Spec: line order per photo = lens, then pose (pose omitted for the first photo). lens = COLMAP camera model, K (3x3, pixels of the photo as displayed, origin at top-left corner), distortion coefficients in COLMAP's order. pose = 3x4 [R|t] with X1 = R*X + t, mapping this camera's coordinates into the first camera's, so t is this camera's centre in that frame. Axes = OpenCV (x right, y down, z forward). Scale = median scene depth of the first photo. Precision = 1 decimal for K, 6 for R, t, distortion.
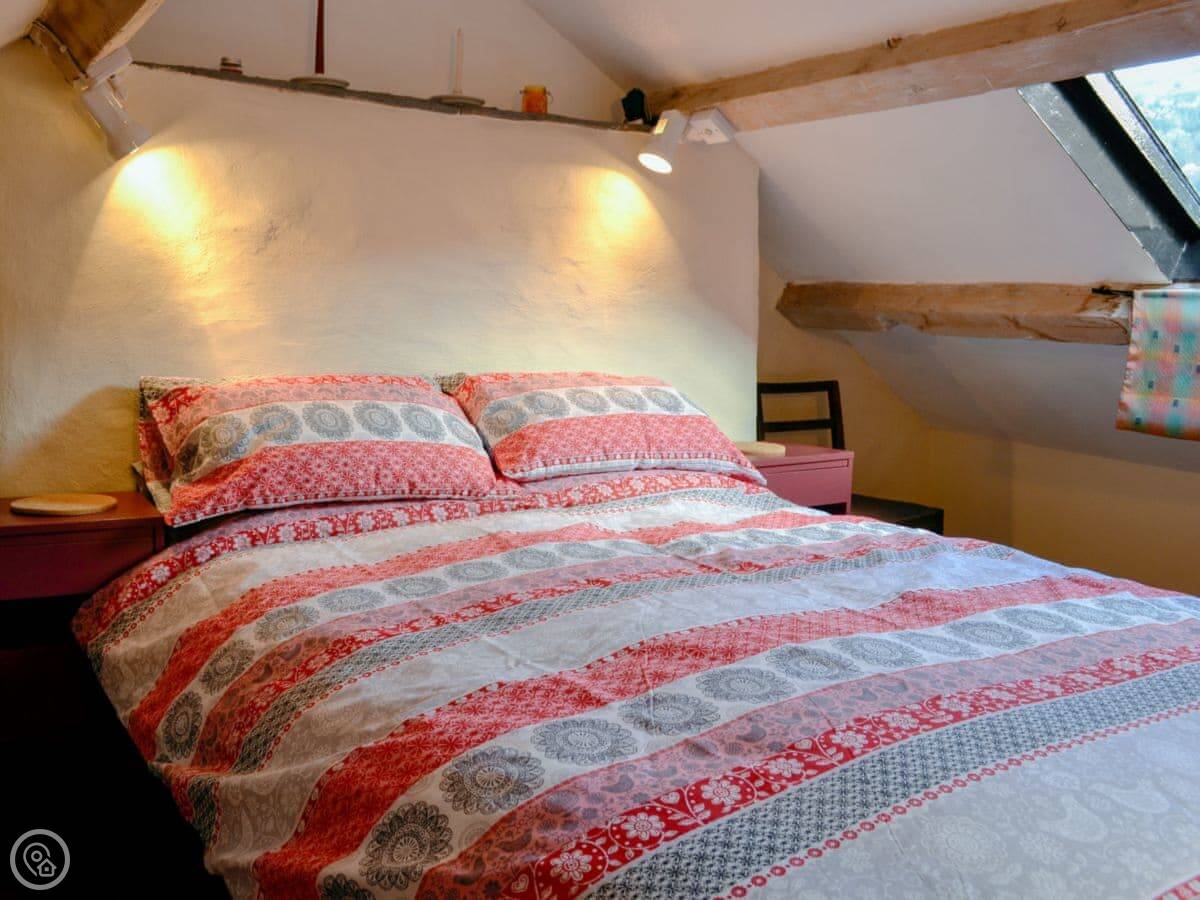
lens RADIAL K [[1090.4, 0, 600.0], [0, 1090.4, 450.0], [0, 0, 1]] dist [-0.044286, -0.005472]
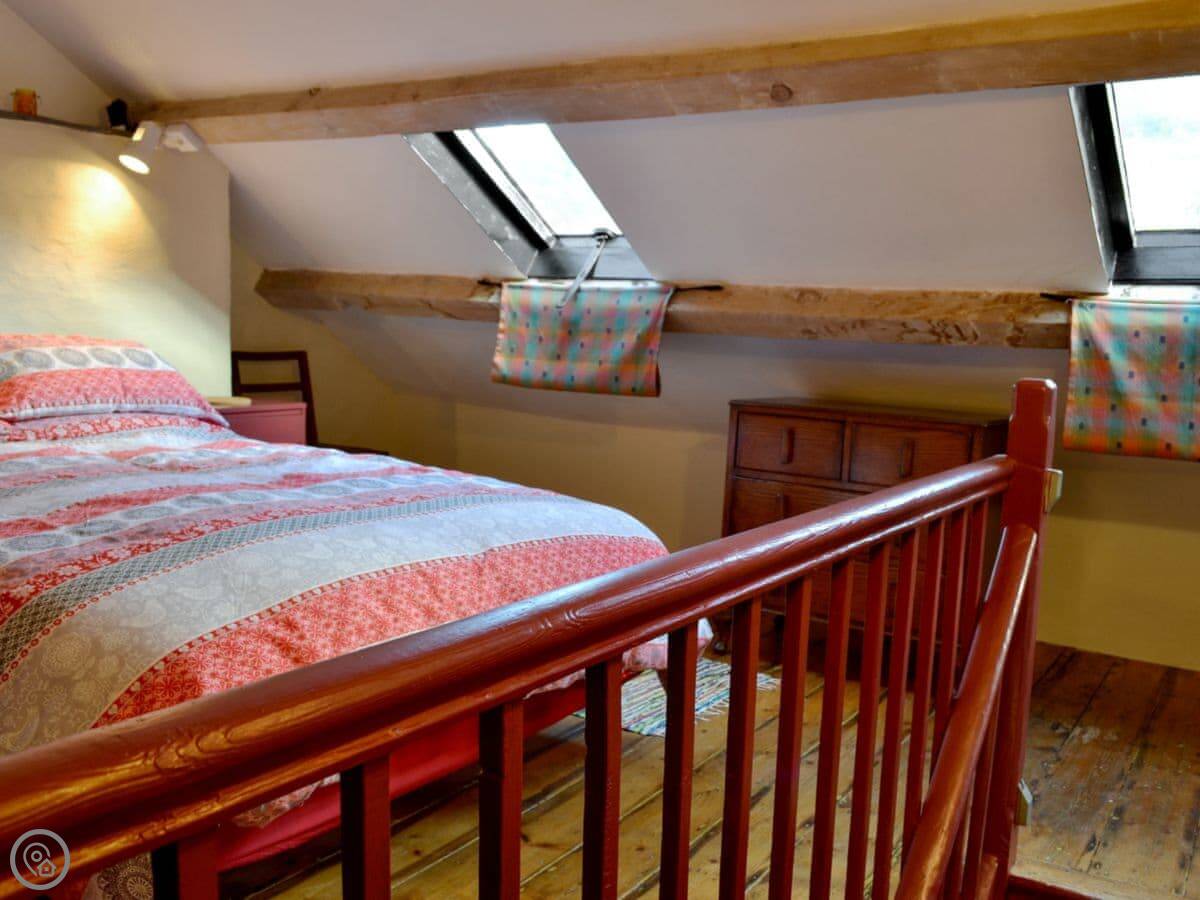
lens RADIAL K [[1090.4, 0, 600.0], [0, 1090.4, 450.0], [0, 0, 1]] dist [-0.044286, -0.005472]
pose [[0.918687, -0.018634, 0.394546, 0.055420], [0.015722, 0.999820, 0.010613, 0.056966], [-0.394672, -0.003547, 0.918815, -0.355291]]
